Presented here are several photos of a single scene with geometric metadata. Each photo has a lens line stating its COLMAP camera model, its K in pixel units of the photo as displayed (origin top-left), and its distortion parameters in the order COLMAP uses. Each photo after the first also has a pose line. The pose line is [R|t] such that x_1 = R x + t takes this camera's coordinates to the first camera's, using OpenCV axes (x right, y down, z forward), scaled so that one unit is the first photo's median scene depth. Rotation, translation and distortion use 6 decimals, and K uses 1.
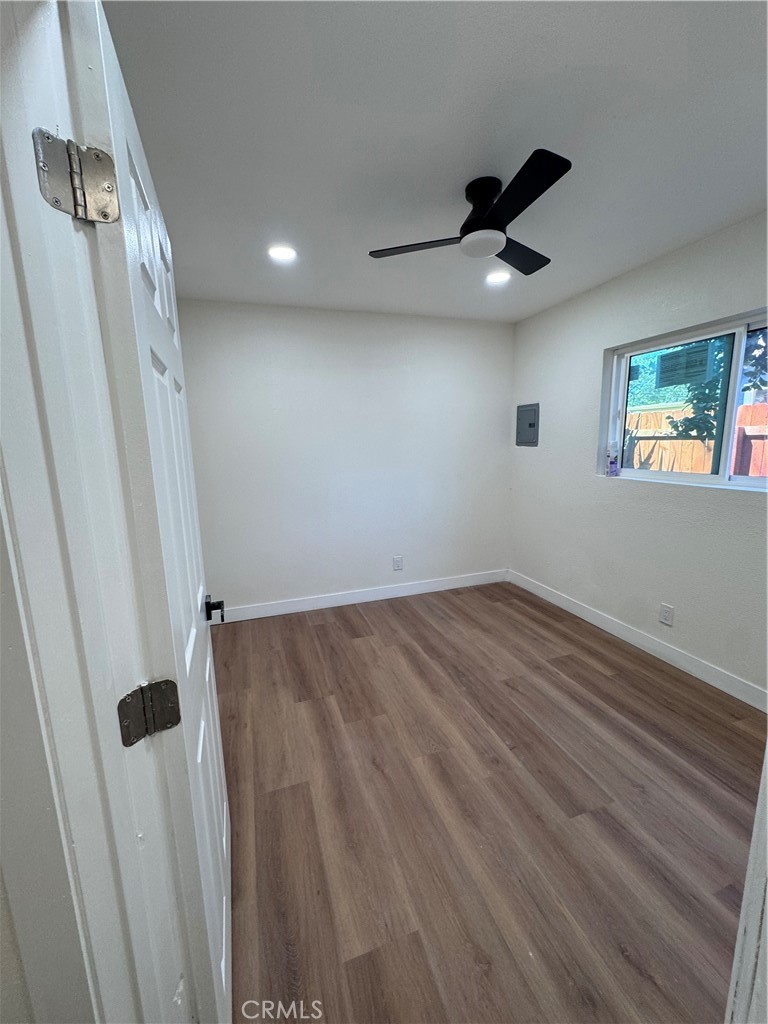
lens RADIAL K [[410.3, 0, 384.0], [0, 410.3, 512.4], [0, 0, 1]] dist [-0.003612, 0.000600]
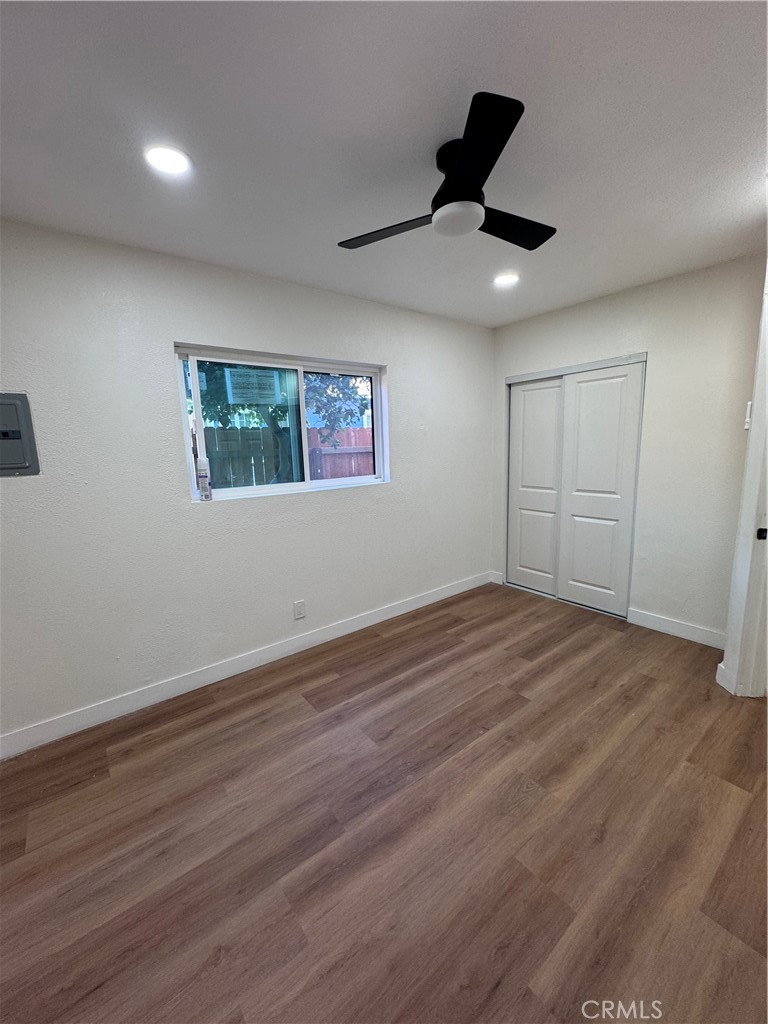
lens RADIAL K [[410.3, 0, 383.8], [0, 410.3, 510.1], [0, 0, 1]] dist [-0.003612, 0.000600]
pose [[-0.333162, -0.113067, 0.936066, -0.438001], [0.202038, 0.961163, 0.188008, -0.190601], [-0.920969, 0.251758, -0.297379, 1.150069]]
